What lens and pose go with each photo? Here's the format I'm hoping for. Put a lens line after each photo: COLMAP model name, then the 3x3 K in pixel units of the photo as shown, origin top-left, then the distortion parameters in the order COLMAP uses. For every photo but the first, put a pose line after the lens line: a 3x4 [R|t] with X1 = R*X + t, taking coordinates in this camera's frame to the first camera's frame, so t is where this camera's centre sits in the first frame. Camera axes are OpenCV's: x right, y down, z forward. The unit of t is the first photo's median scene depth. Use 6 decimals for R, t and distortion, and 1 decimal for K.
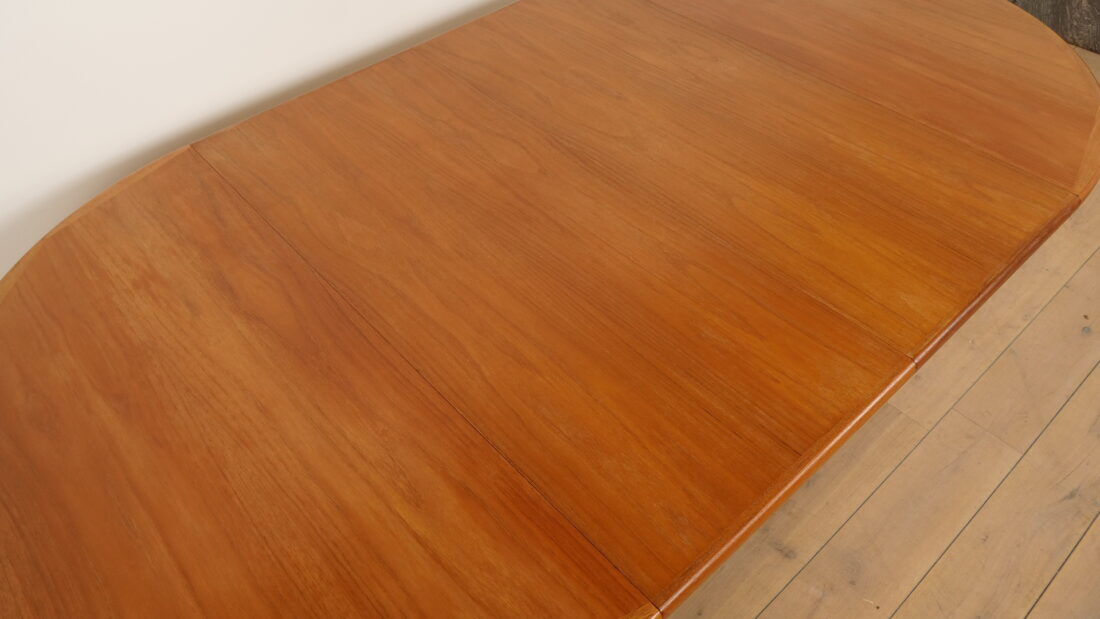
lens RADIAL K [[804.9, 0, 550.0], [0, 804.9, 309.5], [0, 0, 1]] dist [-0.036694, 0.009743]
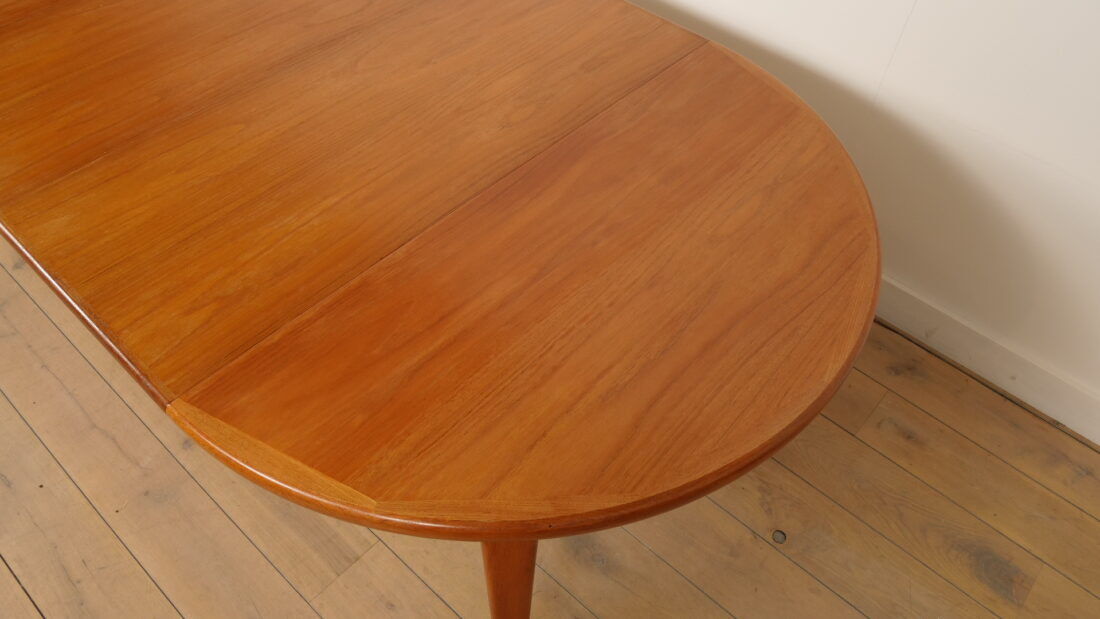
lens RADIAL K [[804.9, 0, 550.0], [0, 804.9, 309.5], [0, 0, 1]] dist [-0.036694, 0.009743]
pose [[0.108551, 0.779559, -0.616850, 1.249854], [-0.750722, 0.471042, 0.463181, -0.915852], [0.651639, 0.412804, 0.636364, 0.808170]]
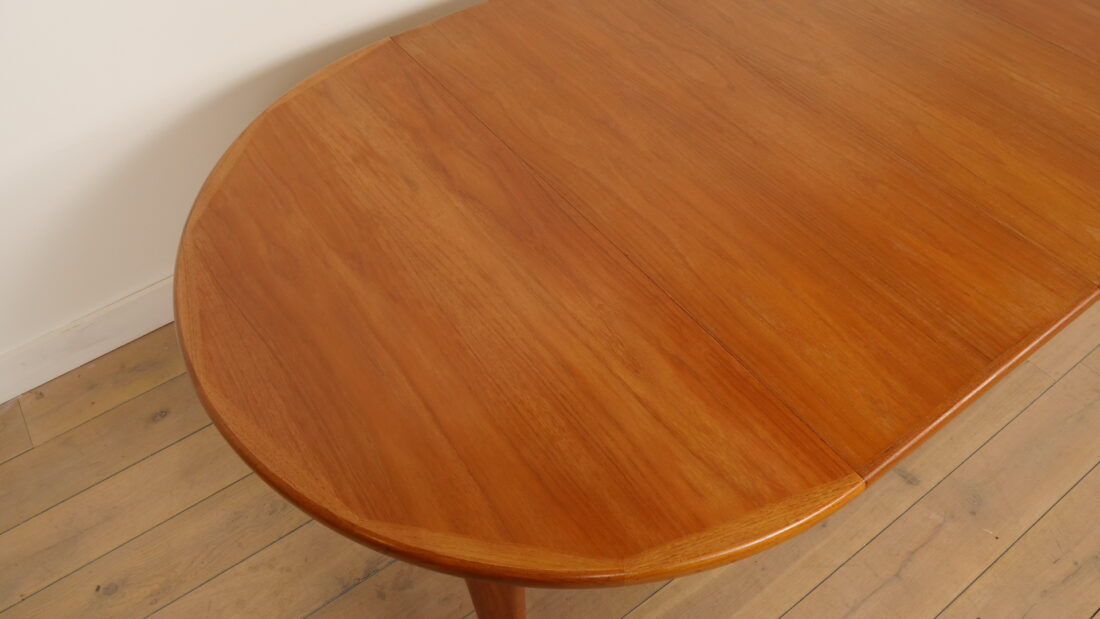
lens RADIAL K [[804.9, 0, 550.0], [0, 804.9, 309.5], [0, 0, 1]] dist [-0.036694, 0.009743]
pose [[0.994039, 0.090973, -0.060086, -0.185323], [-0.087070, 0.994102, 0.064658, 0.082606], [0.065614, -0.059041, 0.996097, -0.079908]]
